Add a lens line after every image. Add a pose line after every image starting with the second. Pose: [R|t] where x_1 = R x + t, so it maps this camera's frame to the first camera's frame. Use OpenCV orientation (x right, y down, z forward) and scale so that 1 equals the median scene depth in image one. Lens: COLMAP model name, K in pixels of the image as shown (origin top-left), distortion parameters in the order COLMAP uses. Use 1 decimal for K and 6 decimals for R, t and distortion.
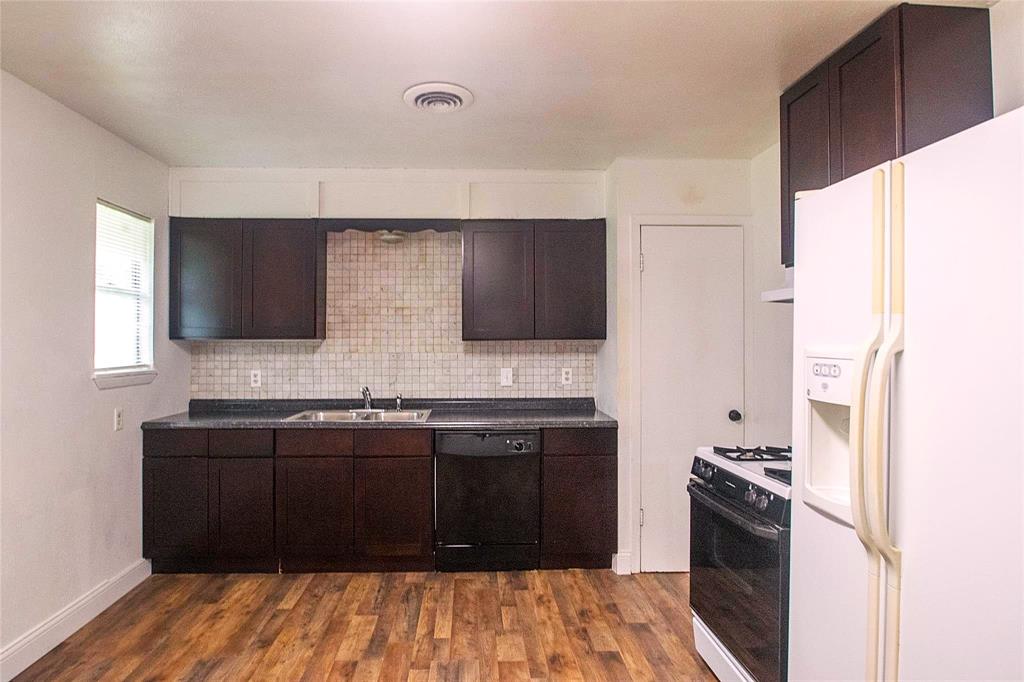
lens RADIAL K [[646.8, 0, 513.8], [0, 646.8, 336.8], [0, 0, 1]] dist [-0.038503, 0.002245]
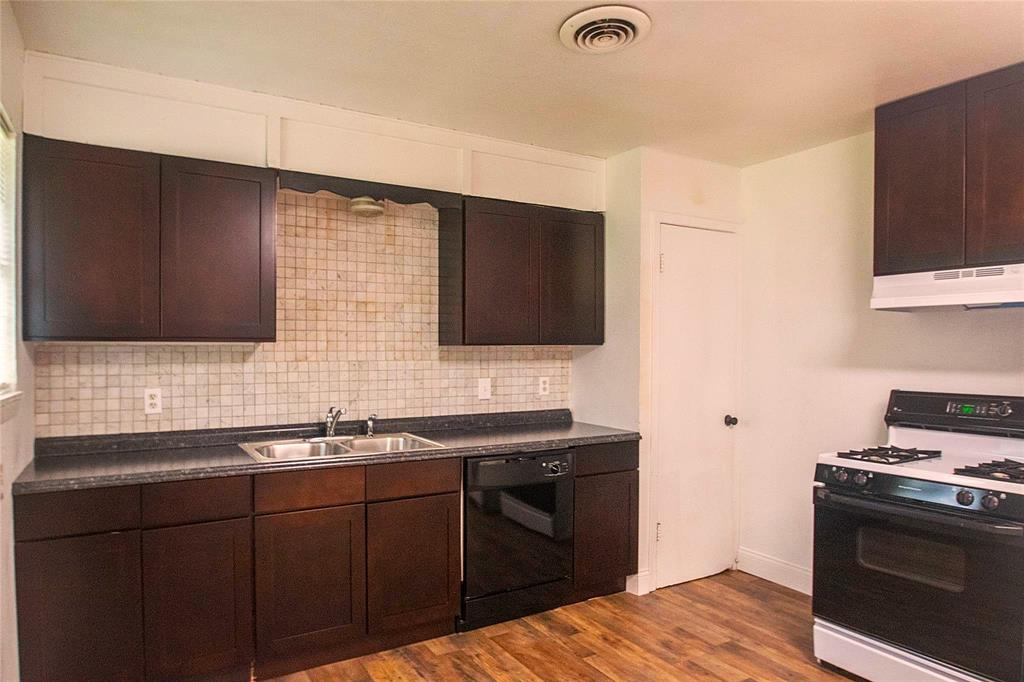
lens RADIAL K [[646.8, 0, 507.2], [0, 646.8, 365.6], [0, 0, 1]] dist [-0.038503, 0.002245]
pose [[0.877541, -0.009526, 0.479406, -0.401668], [-0.005754, 0.999521, 0.030393, 0.006264], [-0.479466, -0.029430, 0.877067, 0.249340]]
